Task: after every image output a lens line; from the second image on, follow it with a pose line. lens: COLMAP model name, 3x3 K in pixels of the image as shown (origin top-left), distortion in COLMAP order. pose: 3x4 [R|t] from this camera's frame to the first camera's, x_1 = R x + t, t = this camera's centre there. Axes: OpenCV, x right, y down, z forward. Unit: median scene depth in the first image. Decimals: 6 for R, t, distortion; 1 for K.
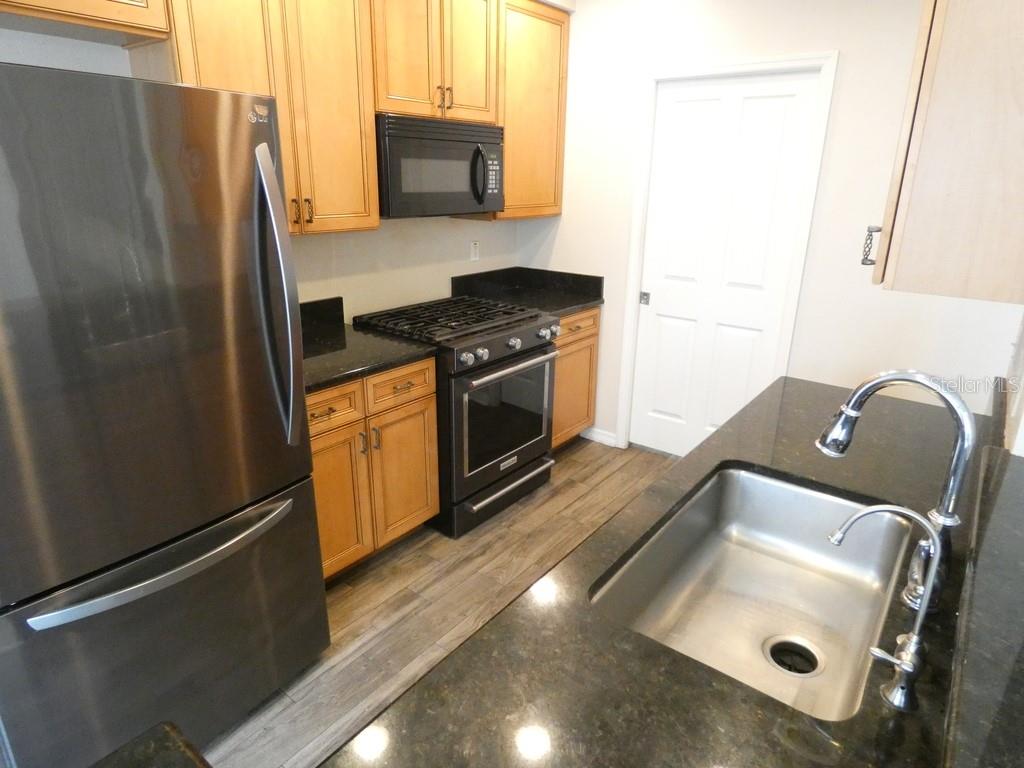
lens RADIAL K [[603.2, 0, 510.6], [0, 603.2, 387.1], [0, 0, 1]] dist [-0.012248, 0.008367]
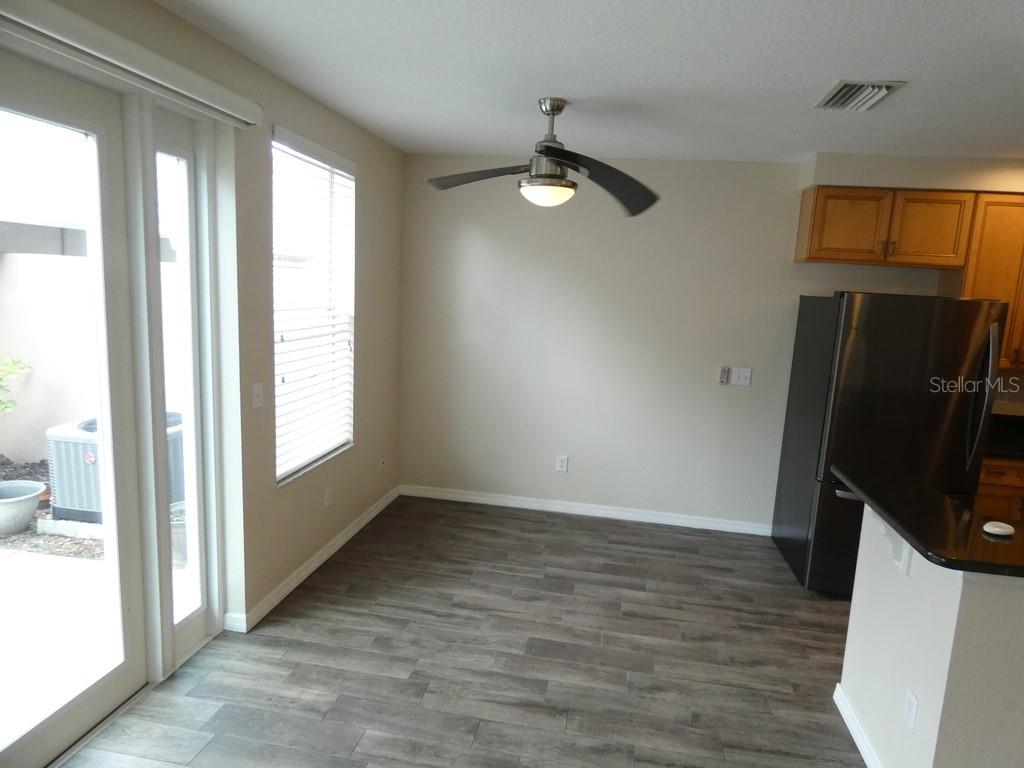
lens RADIAL K [[603.2, 0, 539.0], [0, 603.2, 375.6], [0, 0, 1]] dist [-0.012248, 0.008367]
pose [[0.481736, 0.134638, -0.865912, 0.403908], [-0.336603, 0.940754, -0.040989, 0.237237], [0.809091, 0.311215, 0.498515, -0.783375]]
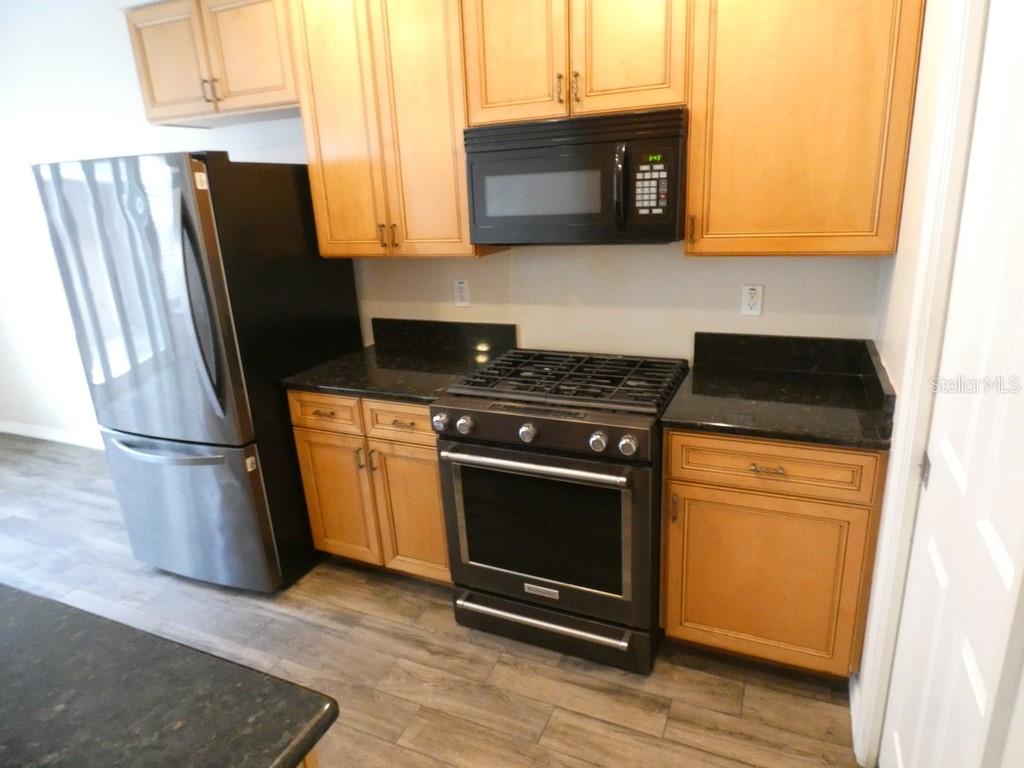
lens RADIAL K [[603.2, 0, 524.7], [0, 603.2, 384.8], [0, 0, 1]] dist [-0.012248, 0.008367]
pose [[0.253071, 0.267647, -0.929688, 0.683817], [-0.271702, 0.941957, 0.197219, -0.278188], [0.928511, 0.202687, 0.311102, 0.821638]]
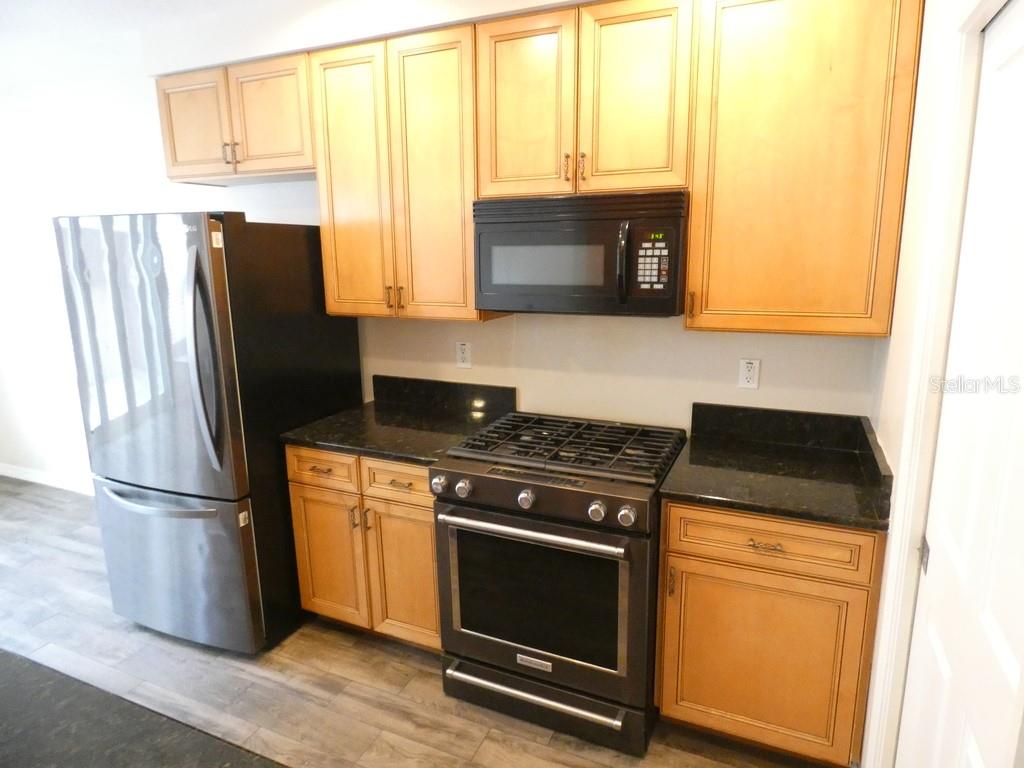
lens RADIAL K [[603.2, 0, 522.5], [0, 603.2, 380.8], [0, 0, 1]] dist [-0.012248, 0.008367]
pose [[0.252906, 0.187695, -0.949110, 0.685793], [-0.305526, 0.946296, 0.105727, -0.292177], [0.917983, 0.263238, 0.296669, 0.805678]]
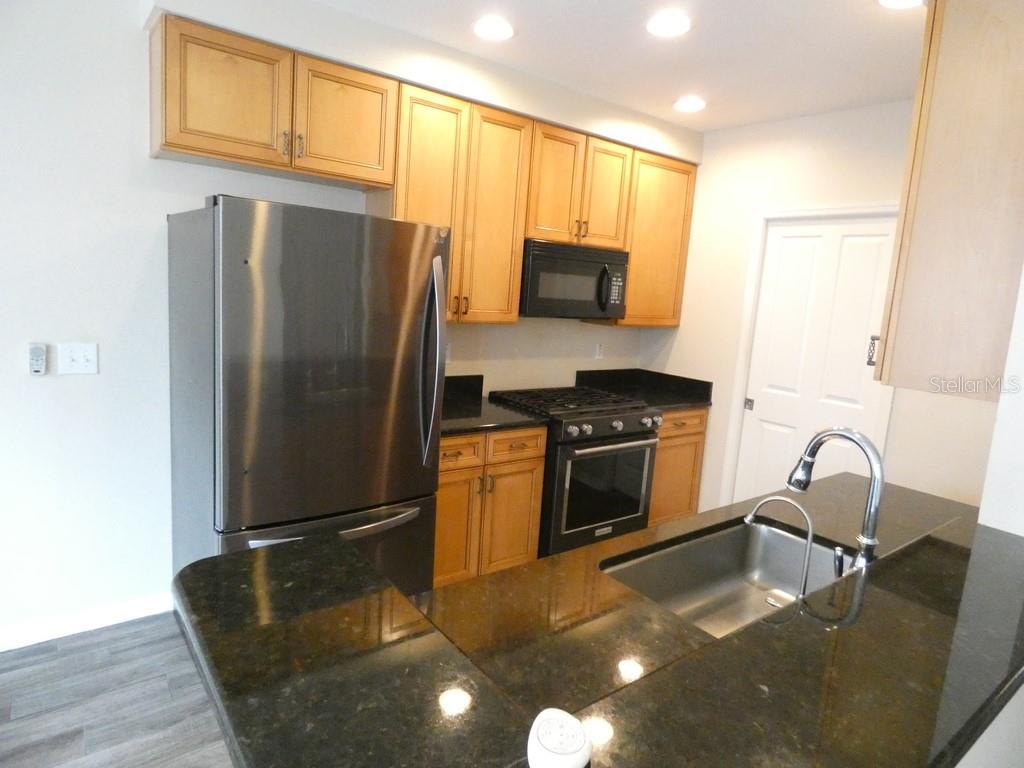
lens RADIAL K [[603.2, 0, 508.2], [0, 603.2, 388.2], [0, 0, 1]] dist [-0.012248, 0.008367]
pose [[0.962943, 0.091704, -0.253637, 0.101161], [-0.135875, 0.977308, -0.162503, 0.082181], [0.232980, 0.190944, 0.953552, -0.200404]]
